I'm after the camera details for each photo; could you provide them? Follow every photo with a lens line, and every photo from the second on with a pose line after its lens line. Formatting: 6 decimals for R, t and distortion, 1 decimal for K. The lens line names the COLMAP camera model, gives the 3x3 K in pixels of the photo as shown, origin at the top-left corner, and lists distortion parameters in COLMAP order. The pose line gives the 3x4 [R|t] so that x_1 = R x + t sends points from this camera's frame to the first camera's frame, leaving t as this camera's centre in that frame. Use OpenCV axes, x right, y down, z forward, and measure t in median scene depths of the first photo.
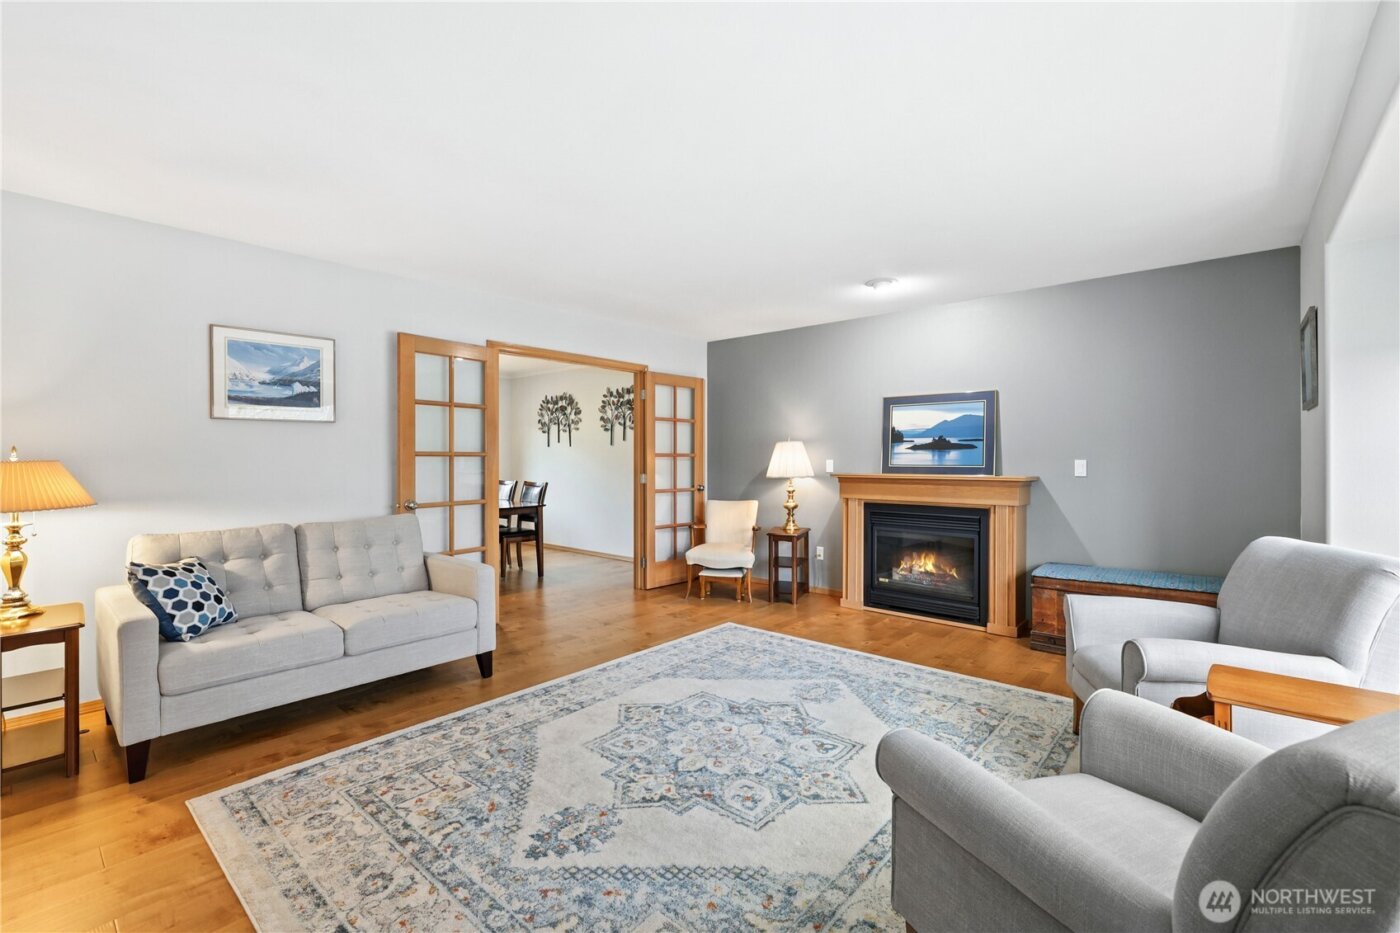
lens RADIAL K [[606.0, 0, 698.4], [0, 606.0, 463.5], [0, 0, 1]] dist [-0.002885, 0.000629]
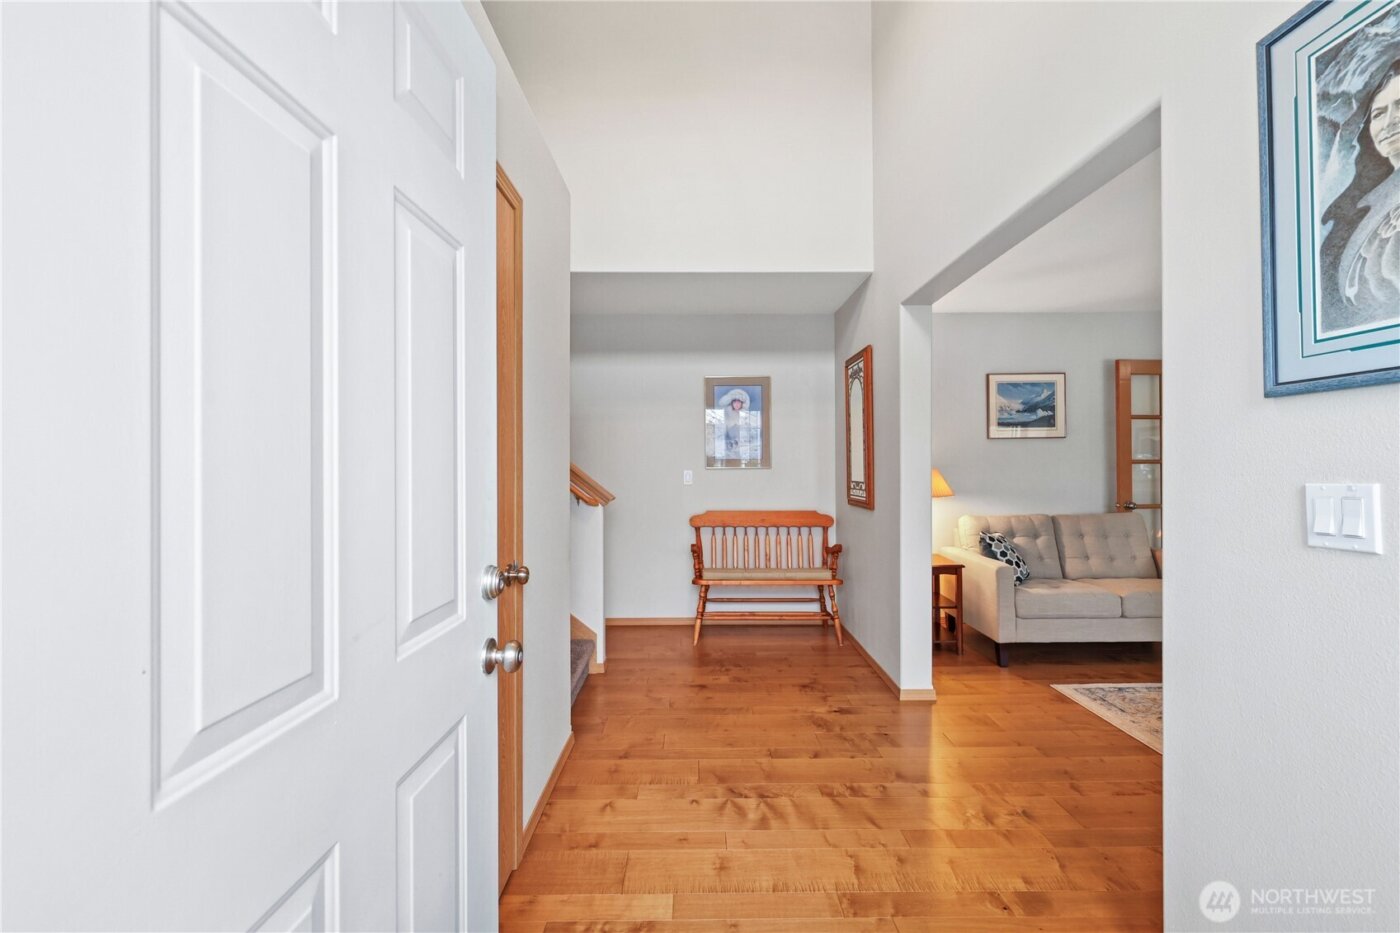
lens RADIAL K [[606.0, 0, 704.9], [0, 606.0, 463.4], [0, 0, 1]] dist [-0.002885, 0.000629]
pose [[0.665097, -0.007868, -0.746715, -0.174167], [-0.001231, 0.999932, -0.011632, 0.002185], [0.746756, 0.008656, 0.665042, -0.468027]]
